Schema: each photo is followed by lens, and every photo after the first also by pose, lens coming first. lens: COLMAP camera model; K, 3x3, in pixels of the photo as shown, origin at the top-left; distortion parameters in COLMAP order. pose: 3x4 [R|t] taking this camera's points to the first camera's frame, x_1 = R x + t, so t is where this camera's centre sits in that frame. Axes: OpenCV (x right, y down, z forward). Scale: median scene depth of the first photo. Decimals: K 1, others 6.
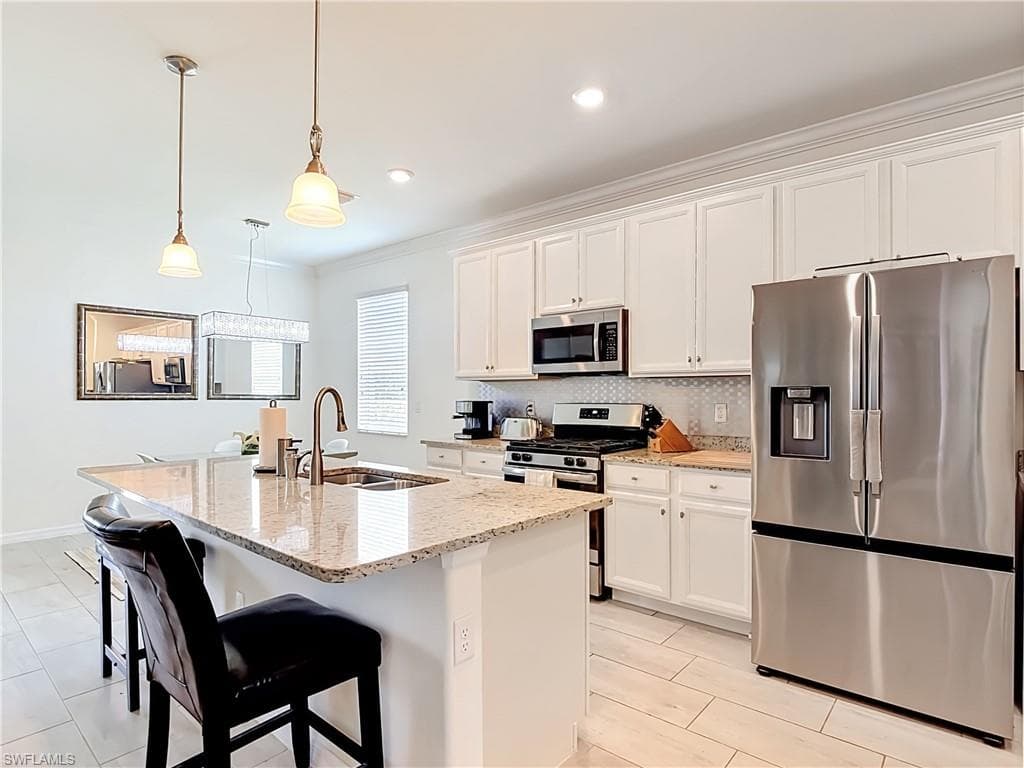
lens RADIAL K [[546.8, 0, 511.7], [0, 546.8, 394.2], [0, 0, 1]] dist [0.063661, -0.110369]
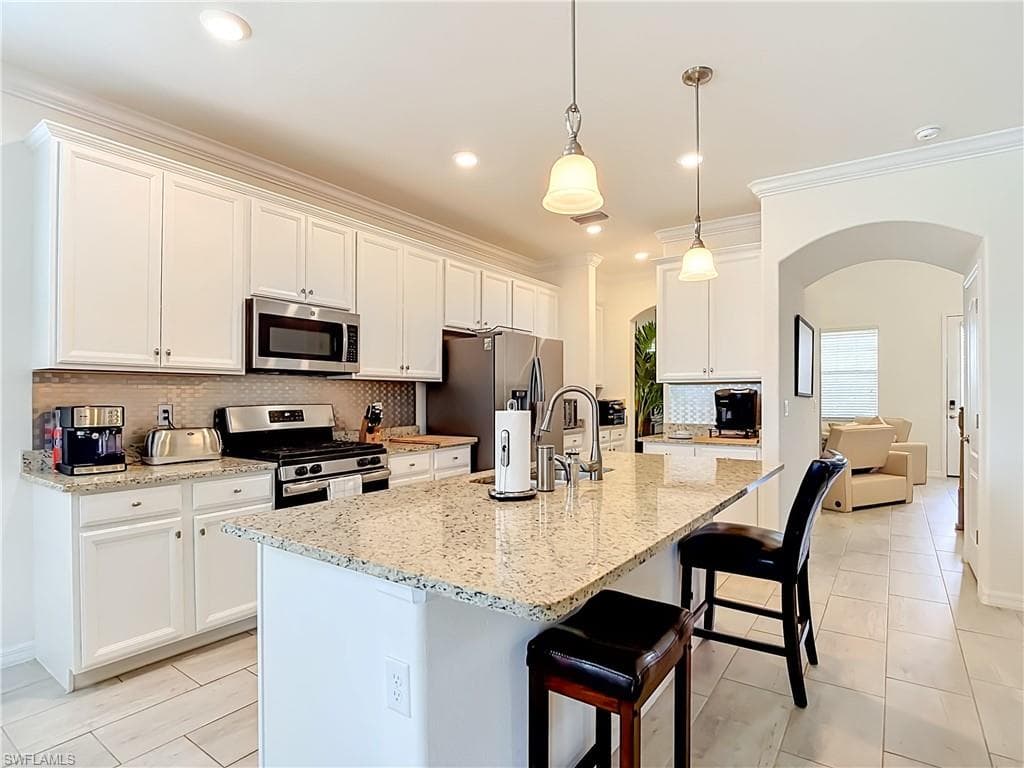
lens RADIAL K [[542.5, 0, 509.2], [0, 542.5, 398.0], [0, 0, 1]] dist [0.004089, -0.022976]
pose [[-0.100559, -0.009395, 0.994887, -0.733937], [-0.002256, 0.999955, 0.009214, -0.003365], [-0.994929, -0.001318, -0.100576, 0.679887]]
